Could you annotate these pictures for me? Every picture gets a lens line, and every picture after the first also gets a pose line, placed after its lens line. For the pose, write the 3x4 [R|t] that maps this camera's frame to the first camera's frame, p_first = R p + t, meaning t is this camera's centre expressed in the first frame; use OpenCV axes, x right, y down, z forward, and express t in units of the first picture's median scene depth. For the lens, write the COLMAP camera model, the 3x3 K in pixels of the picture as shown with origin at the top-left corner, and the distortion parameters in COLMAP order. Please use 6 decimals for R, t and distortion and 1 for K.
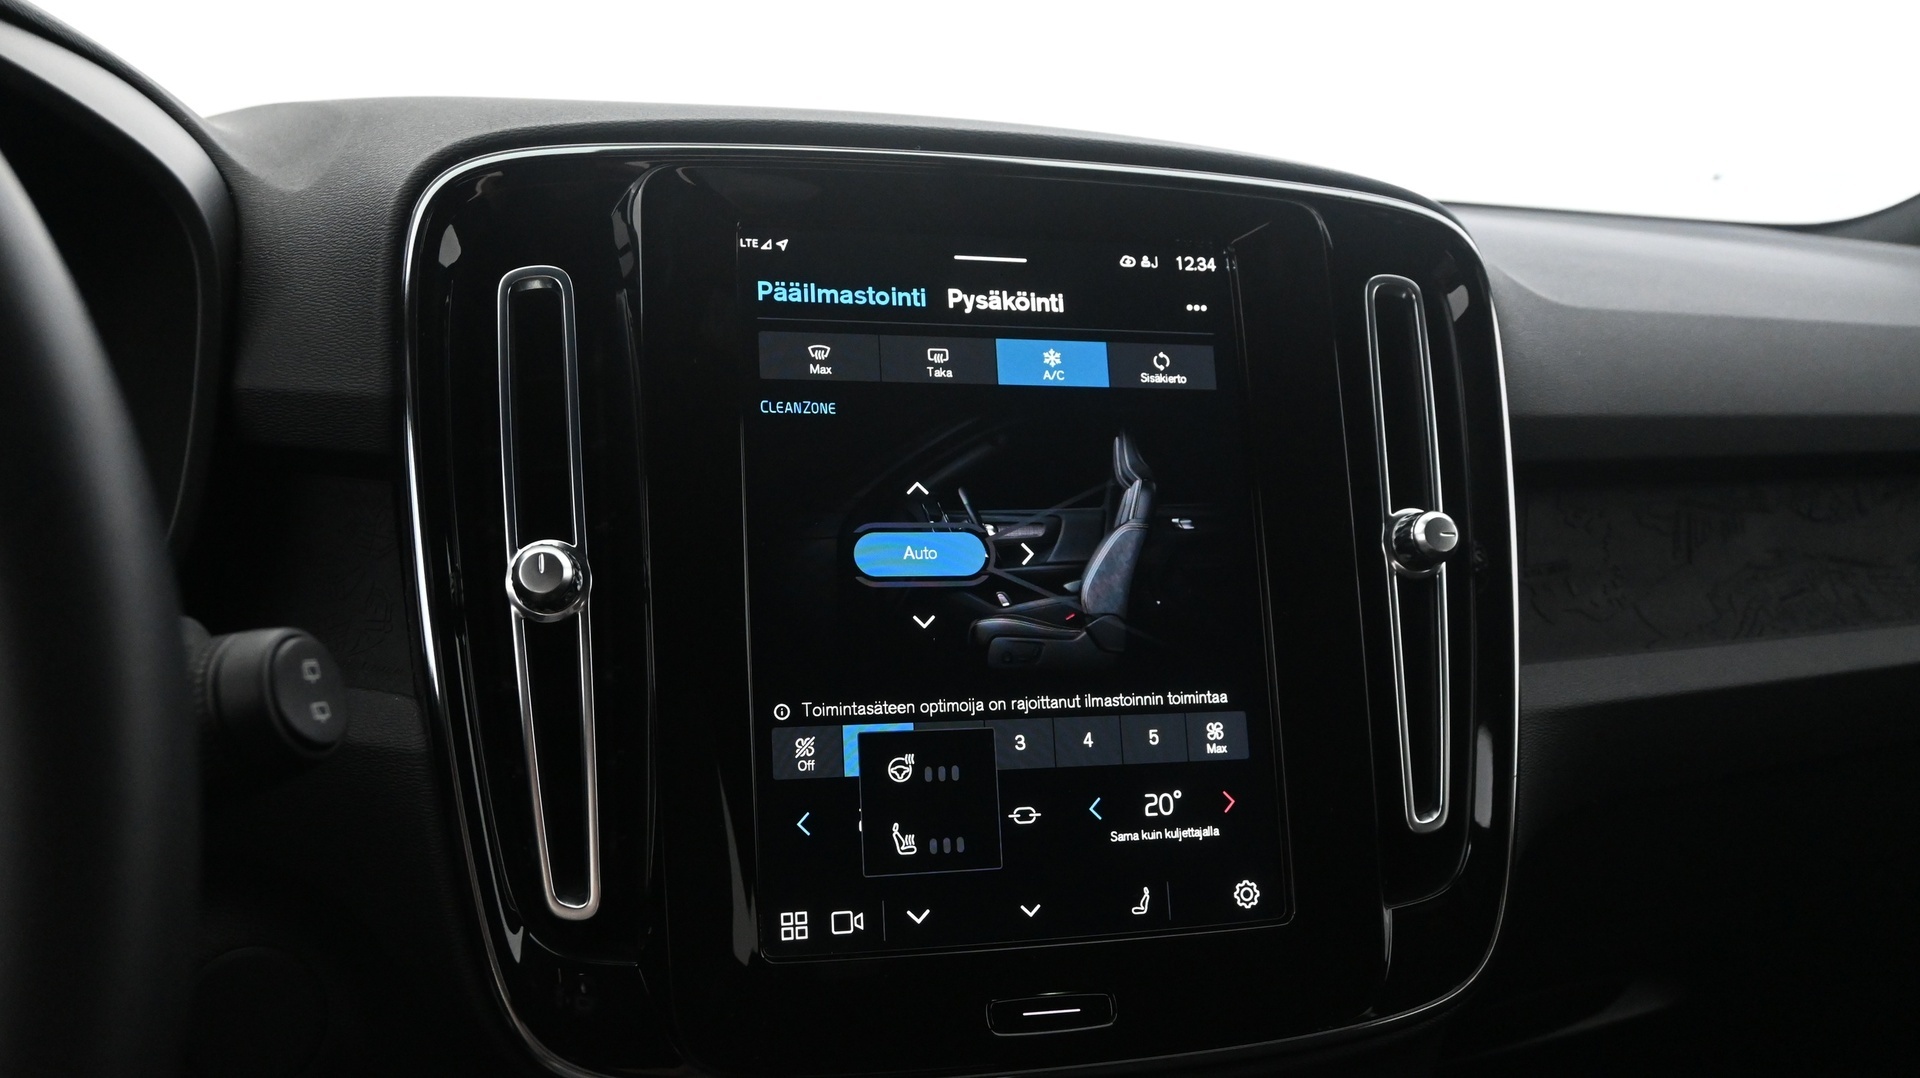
lens RADIAL K [[1608.1, 0, 961.8], [0, 1608.1, 527.7], [0, 0, 1]] dist [-0.019588, 0.012545]
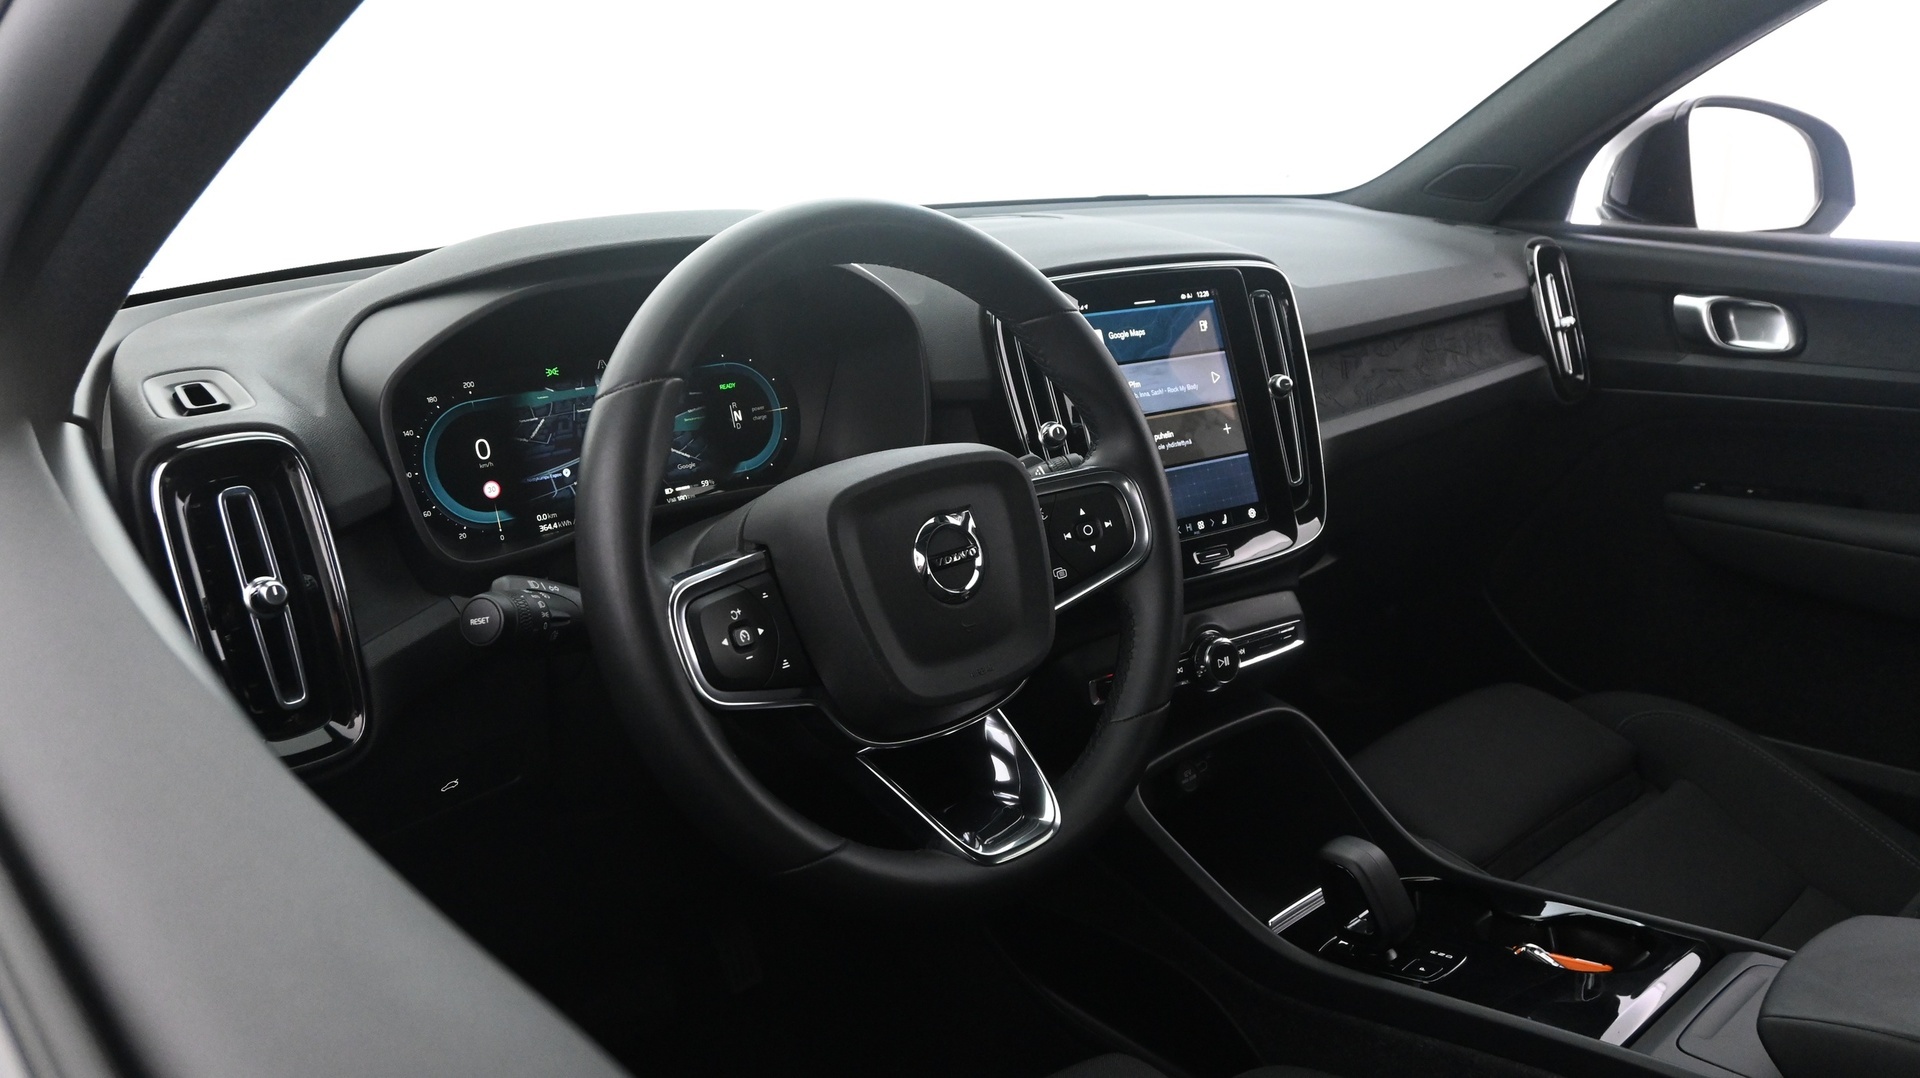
lens RADIAL K [[1445.9, 0, 972.3], [0, 1445.9, 528.9], [0, 0, 1]] dist [-0.020575, -0.023416]
pose [[0.940802, -0.147214, 0.305320, -1.128237], [0.110795, 0.984842, 0.133454, -0.154323], [-0.320339, -0.091726, 0.942852, -1.346477]]
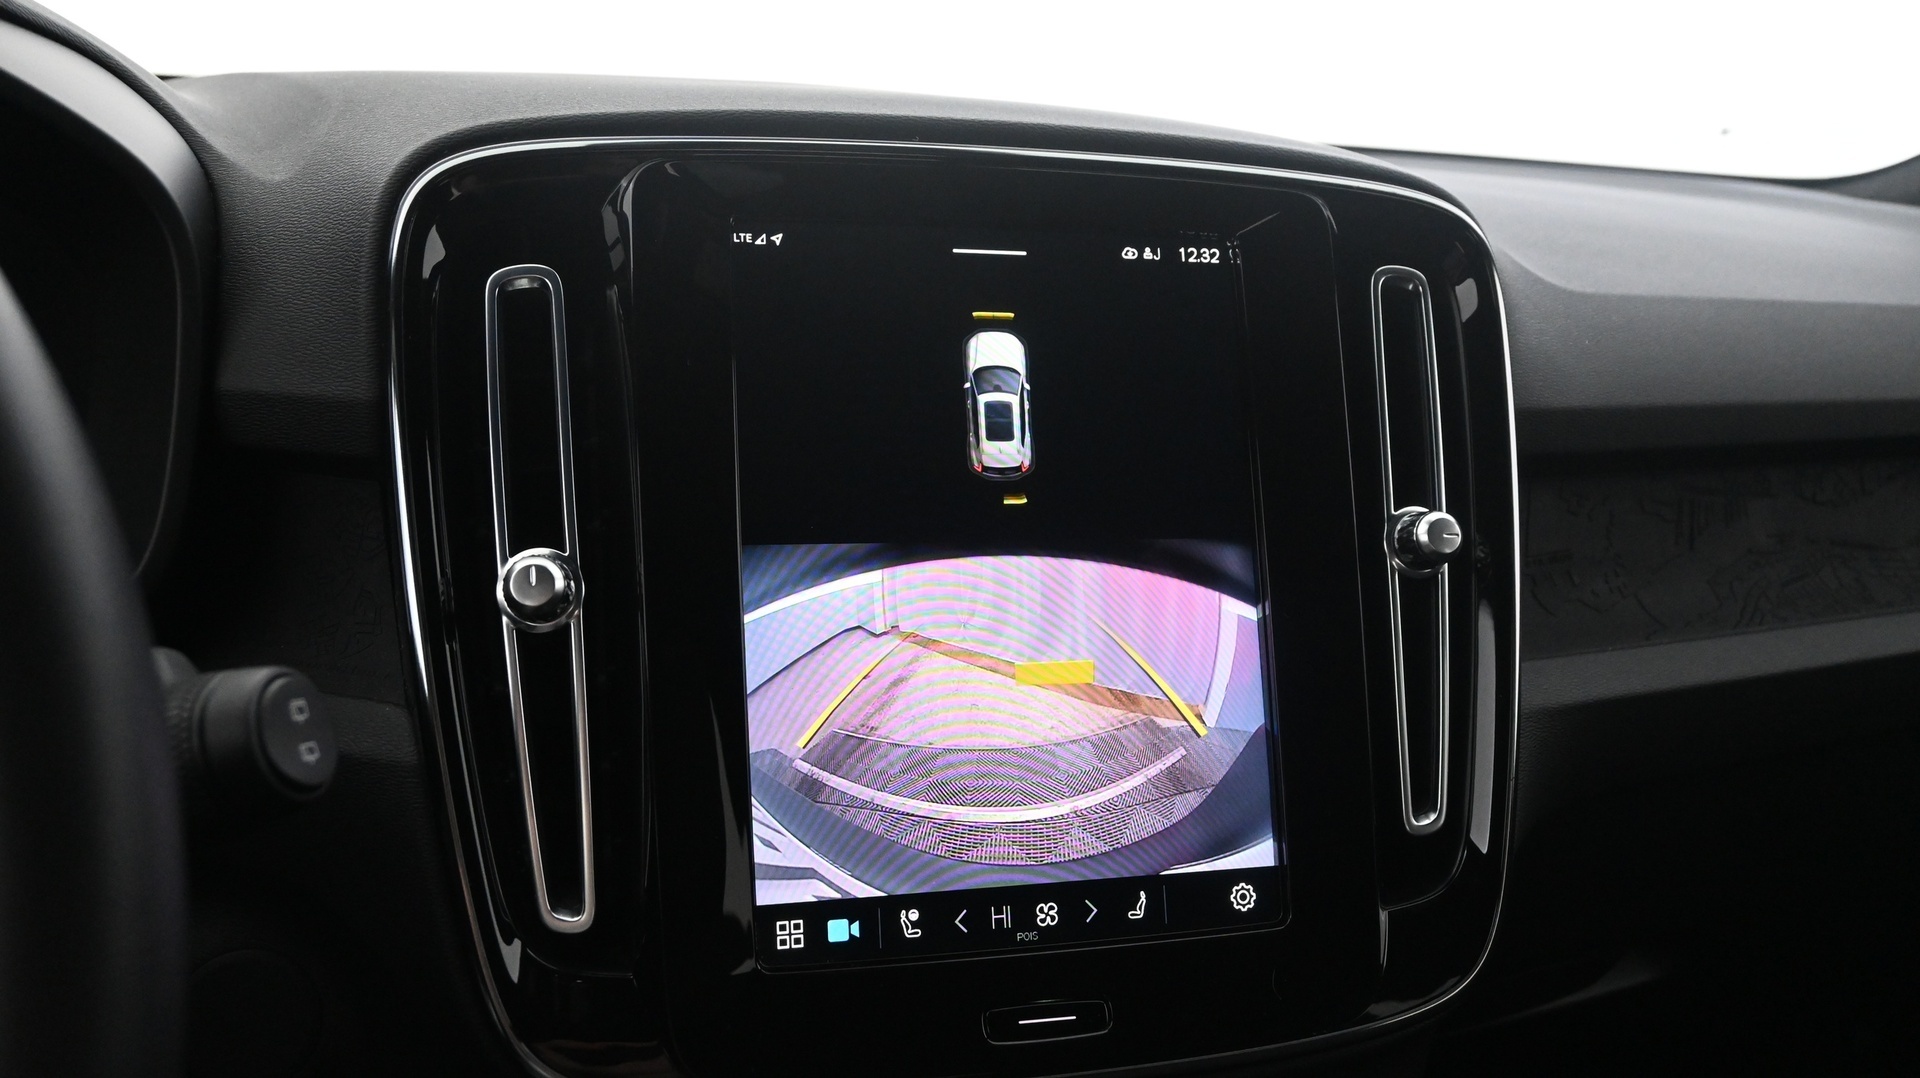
lens RADIAL K [[1608.1, 0, 961.6], [0, 1608.1, 530.6], [0, 0, 1]] dist [-0.019588, 0.012545]
pose [[0.999977, 0.004262, 0.005307, -0.003900], [-0.004532, 0.998642, 0.051909, -0.050930], [-0.005079, -0.051932, 0.998638, 0.015820]]
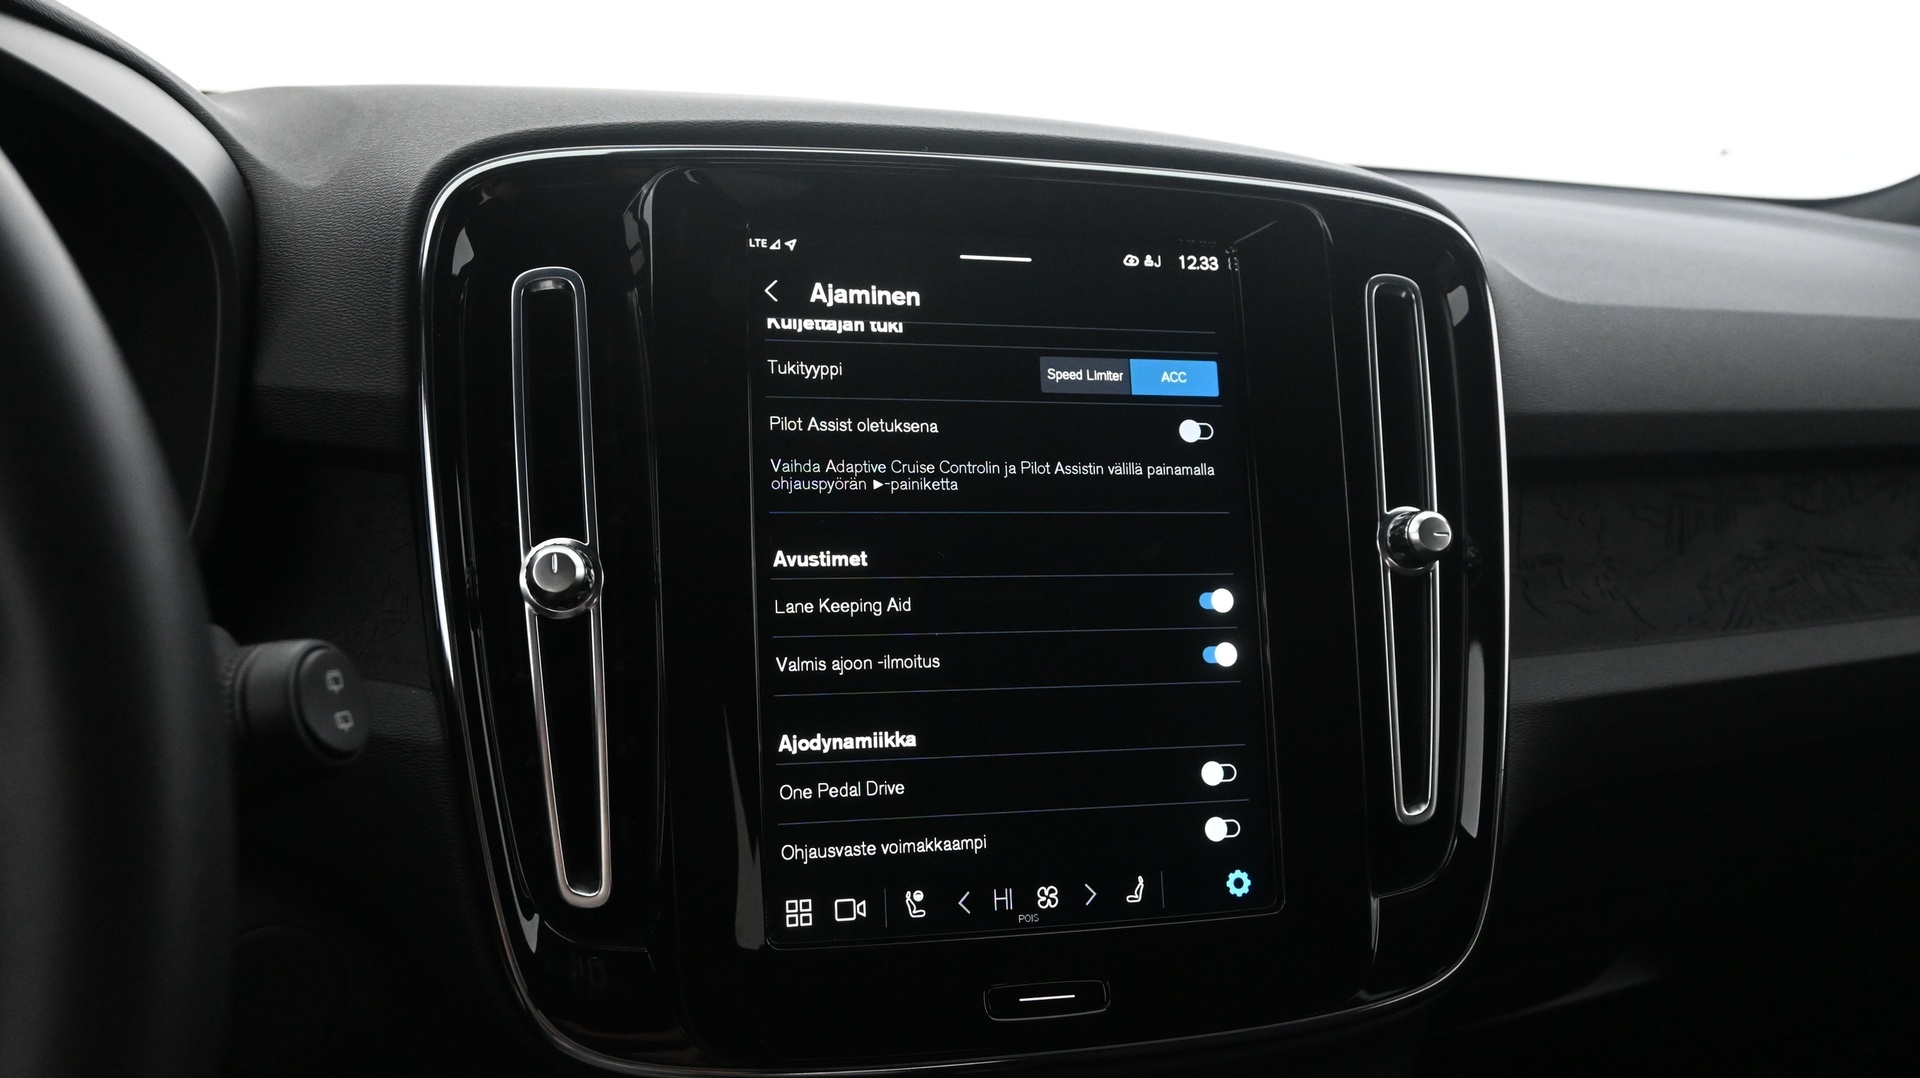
lens RADIAL K [[1608.1, 0, 961.7], [0, 1608.1, 529.6], [0, 0, 1]] dist [-0.019588, 0.012545]
pose [[0.999950, 0.009613, -0.002793, 0.000782], [-0.009502, 0.999264, 0.037166, -0.035260], [0.003148, -0.037138, 0.999305, -0.020985]]
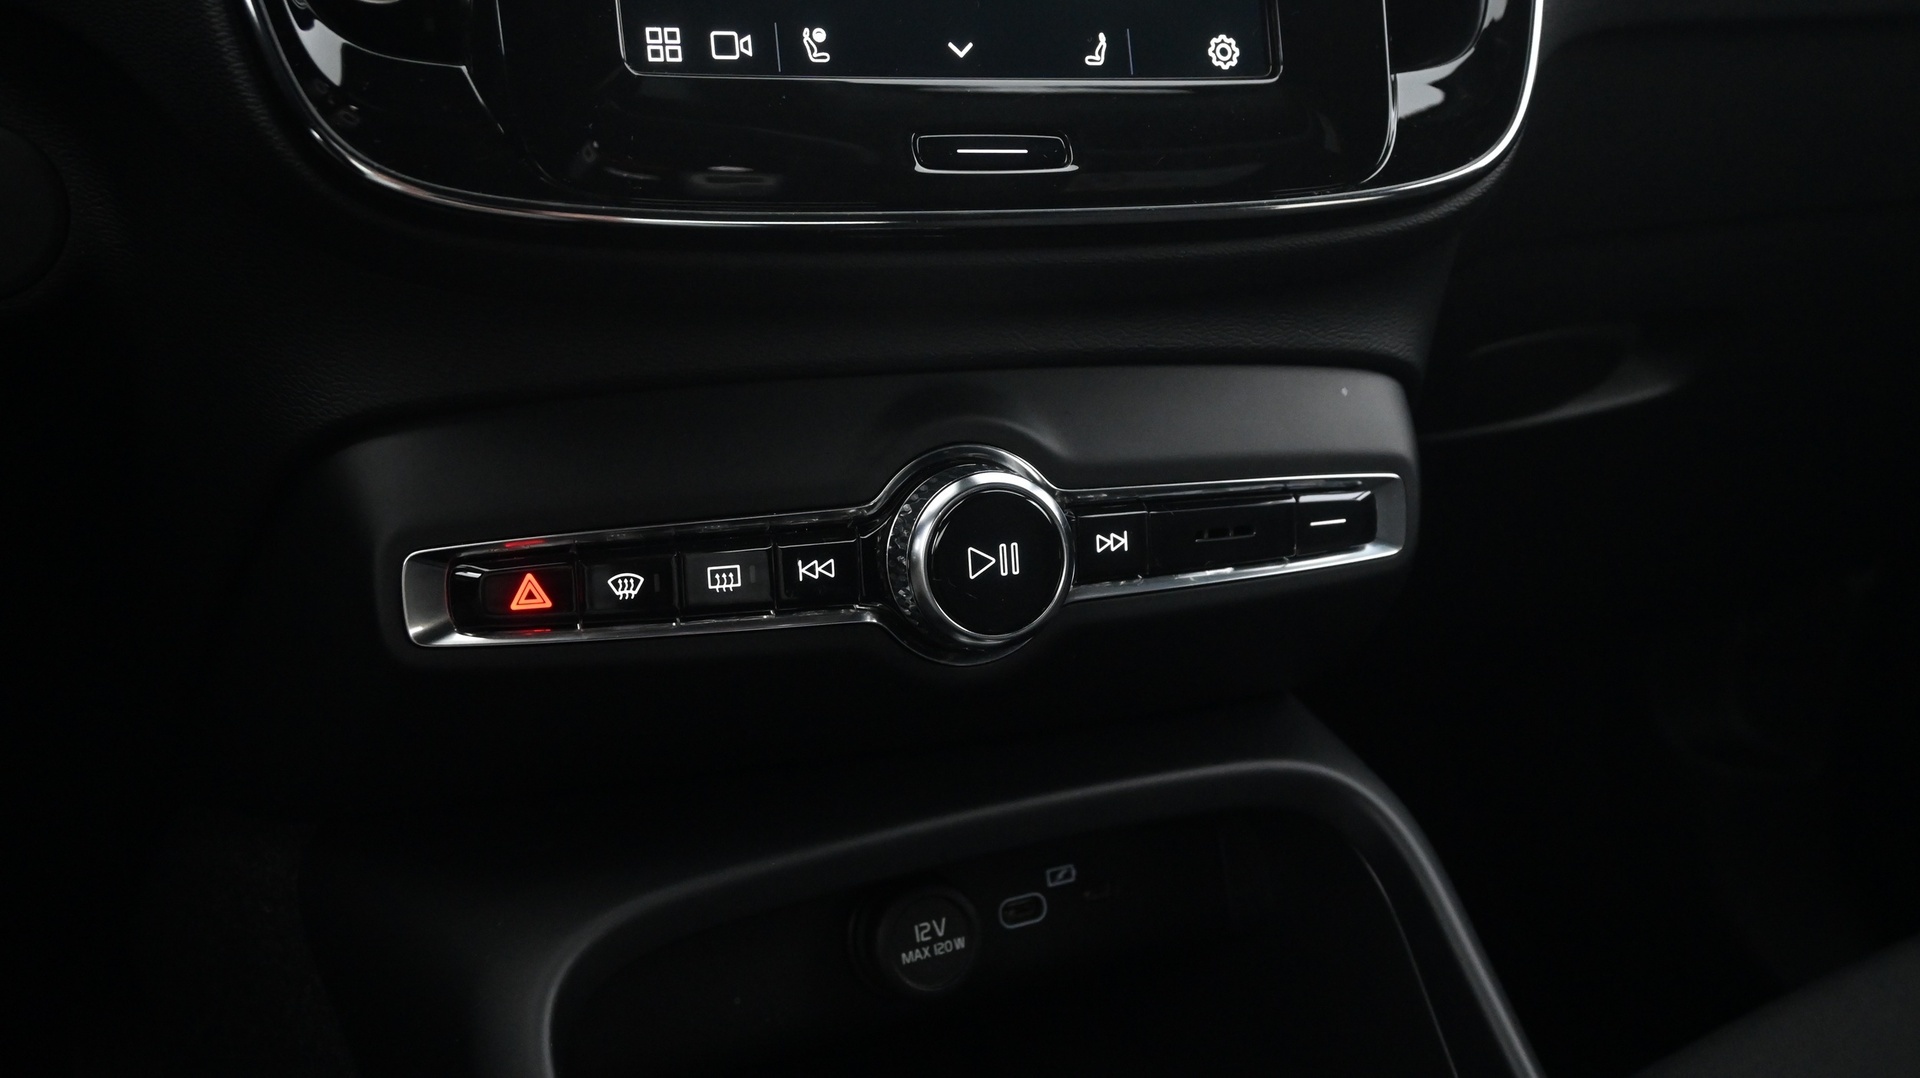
lens RADIAL K [[1747.2, 0, 947.3], [0, 1747.2, 530.8], [0, 0, 1]] dist [-0.012433, 0.000000]
pose [[0.997097, -0.039739, 0.064949, -0.028862], [0.029290, 0.987549, 0.154563, 0.330501], [-0.070283, -0.152212, 0.985846, 0.105647]]
